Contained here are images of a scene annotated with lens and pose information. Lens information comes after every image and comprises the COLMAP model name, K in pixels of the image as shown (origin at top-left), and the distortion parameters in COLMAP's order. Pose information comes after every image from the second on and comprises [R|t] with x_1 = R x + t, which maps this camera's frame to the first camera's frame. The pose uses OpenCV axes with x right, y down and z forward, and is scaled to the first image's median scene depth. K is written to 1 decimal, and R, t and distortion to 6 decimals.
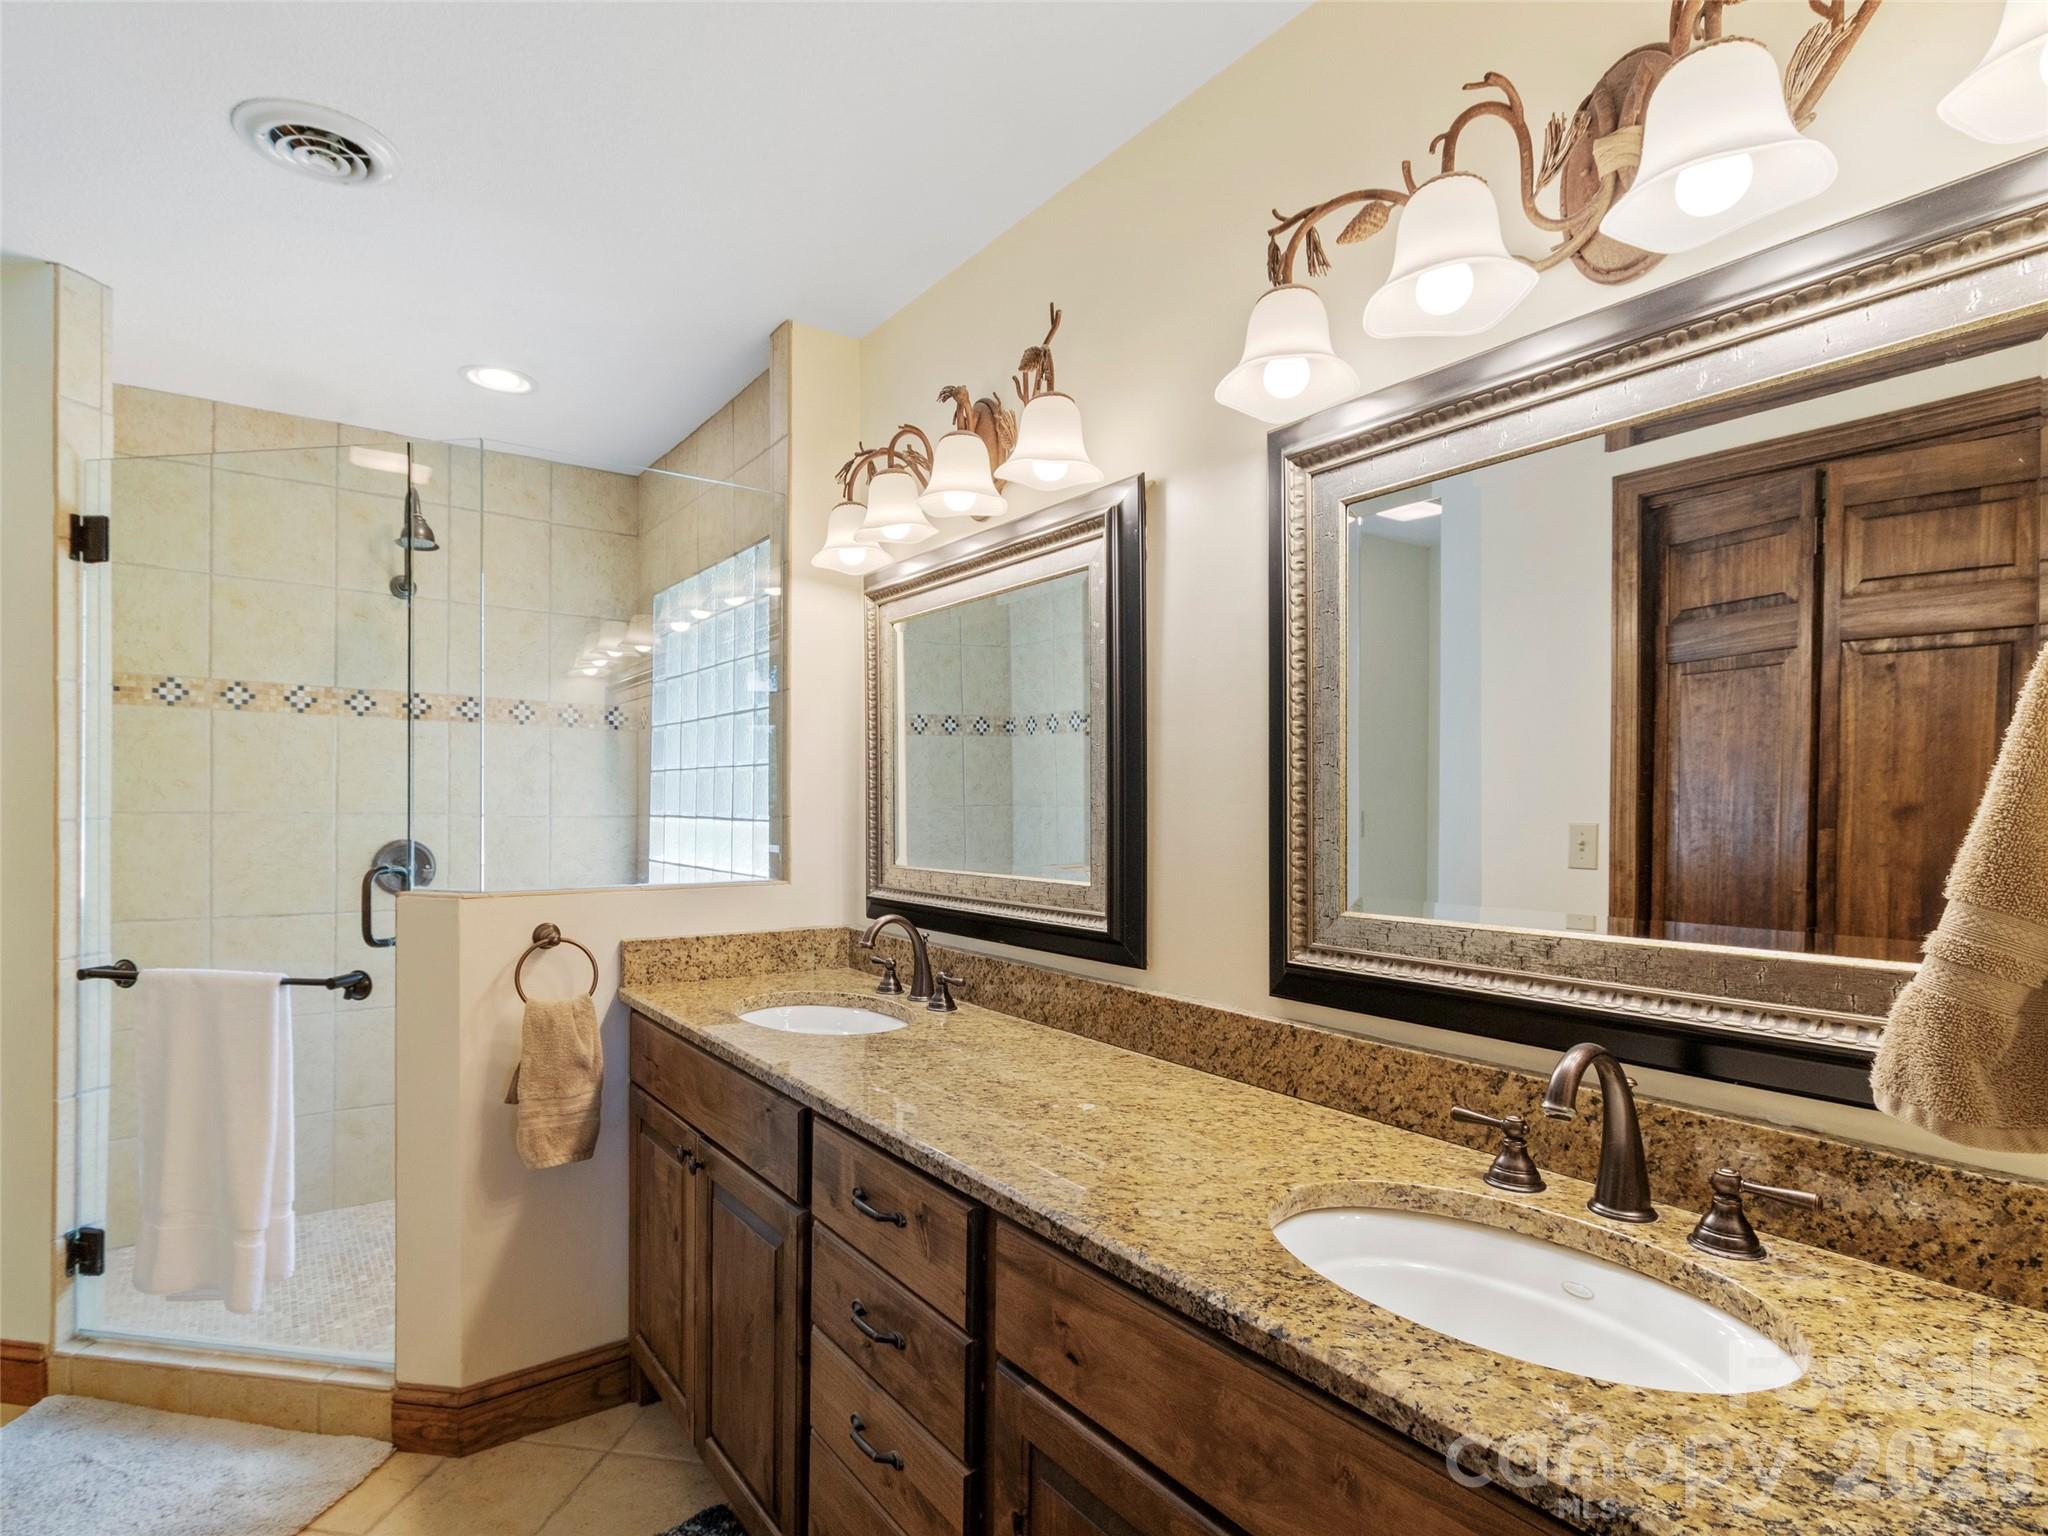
lens RADIAL K [[1061.2, 0, 1014.8], [0, 1061.2, 816.2], [0, 0, 1]] dist [0.003888, -0.000073]
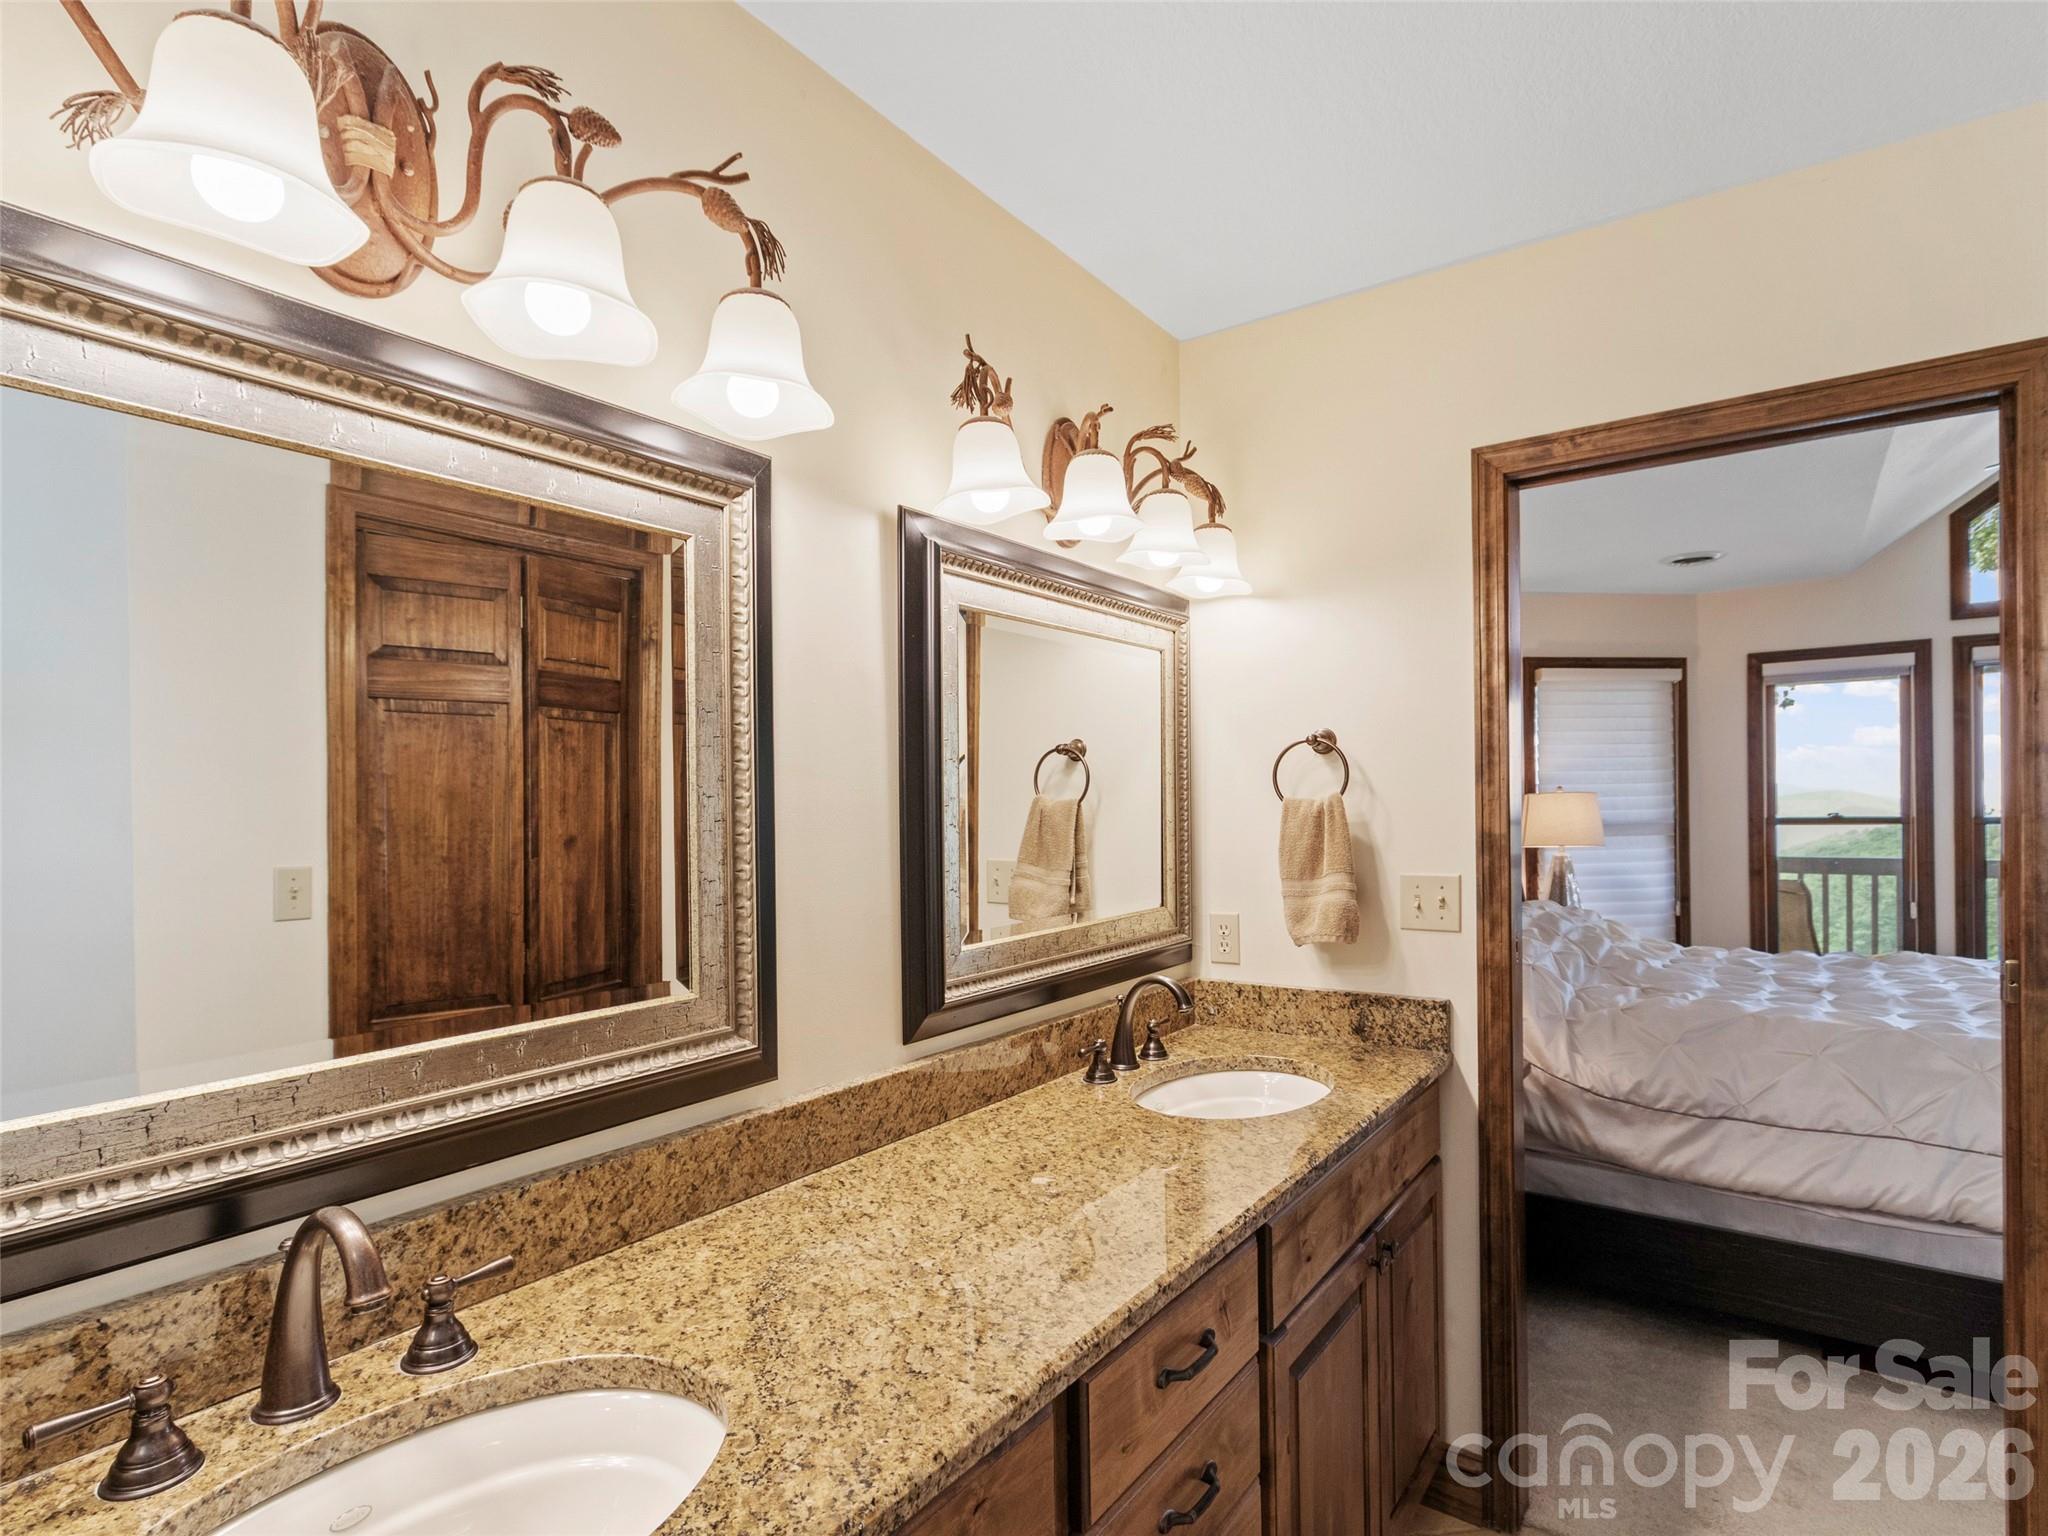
lens RADIAL K [[1048.6, 0, 1012.2], [0, 1048.6, 803.7], [0, 0, 1]] dist [-0.001005, -0.000555]
pose [[-0.317018, -0.004717, 0.948408, -0.519569], [0.011034, 0.999902, 0.008661, -0.052025], [-0.948355, 0.013211, -0.316935, 0.819787]]
